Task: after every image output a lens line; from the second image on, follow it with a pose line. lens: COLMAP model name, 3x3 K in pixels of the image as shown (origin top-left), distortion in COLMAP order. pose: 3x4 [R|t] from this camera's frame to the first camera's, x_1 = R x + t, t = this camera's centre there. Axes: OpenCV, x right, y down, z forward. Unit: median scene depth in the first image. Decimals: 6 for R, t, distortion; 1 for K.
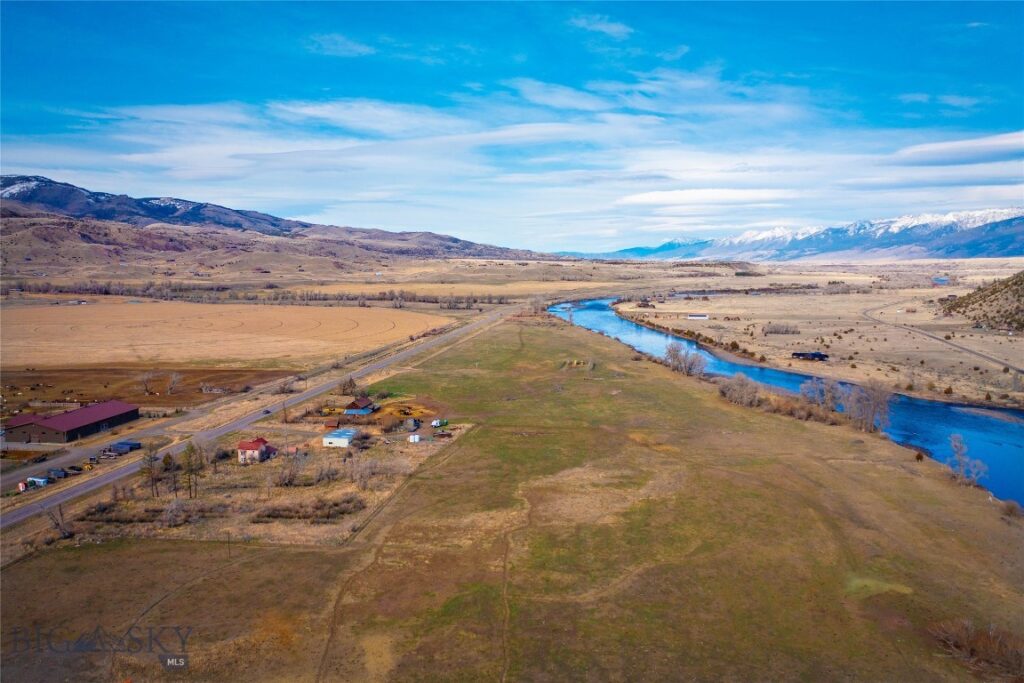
lens RADIAL K [[800.6, 0, 512.0], [0, 800.6, 341.5], [0, 0, 1]] dist [-0.016408, 0.002887]
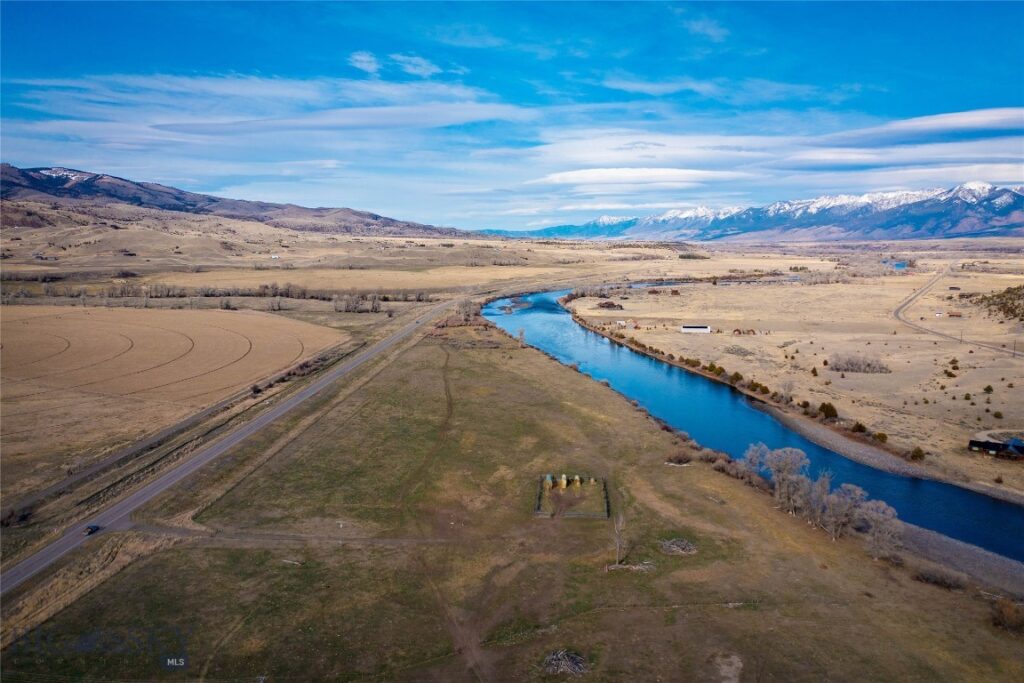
lens RADIAL K [[800.6, 0, 512.0], [0, 800.6, 341.5], [0, 0, 1]] dist [-0.016408, 0.002887]
pose [[0.995581, -0.005351, 0.093754, 0.001158], [0.002751, 0.999608, 0.027845, -0.016373], [-0.093867, -0.027464, 0.995206, 0.125729]]
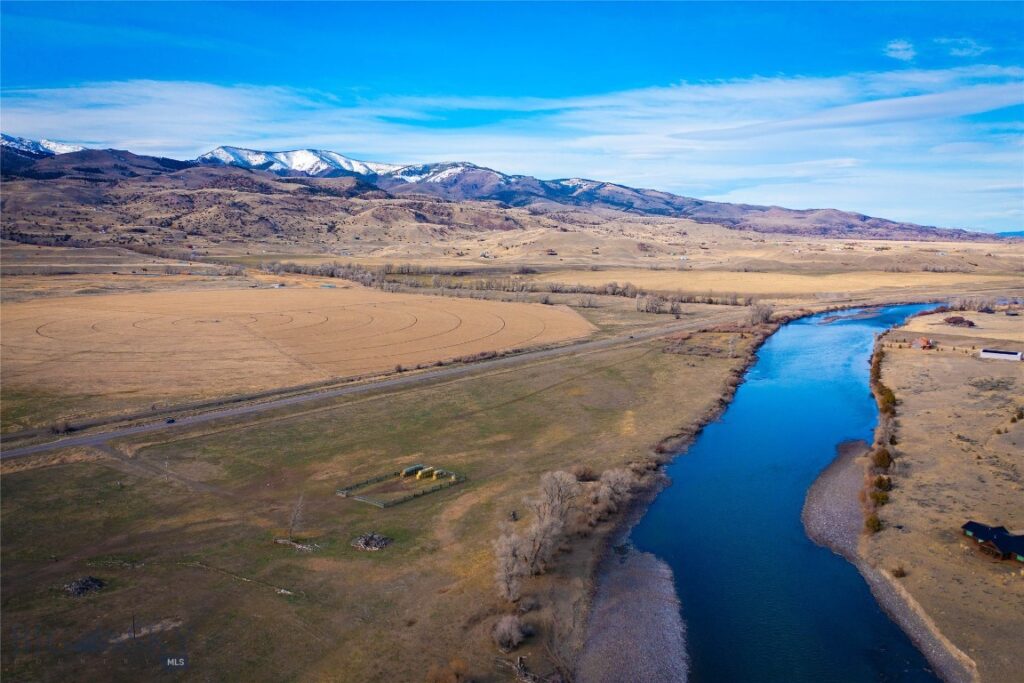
lens RADIAL K [[800.6, 0, 512.0], [0, 800.6, 341.5], [0, 0, 1]] dist [-0.016408, 0.002887]
pose [[0.872244, 0.068213, -0.484290, 0.083543], [-0.055167, 0.997629, 0.041158, -0.018026], [0.485949, -0.009183, 0.873939, 0.141243]]
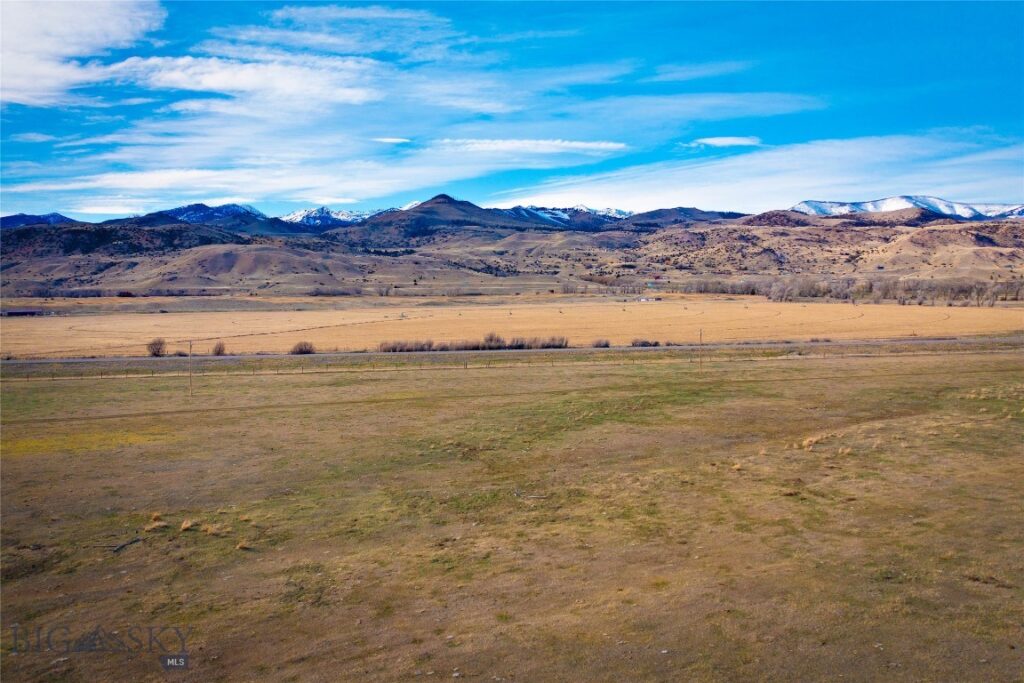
lens RADIAL K [[800.6, 0, 512.0], [0, 800.6, 341.5], [0, 0, 1]] dist [-0.016408, 0.002887]
pose [[0.338067, 0.041038, -0.940227, 0.043281], [-0.078811, 0.996774, 0.015169, -0.007232], [0.937816, 0.068972, 0.340210, 0.303243]]
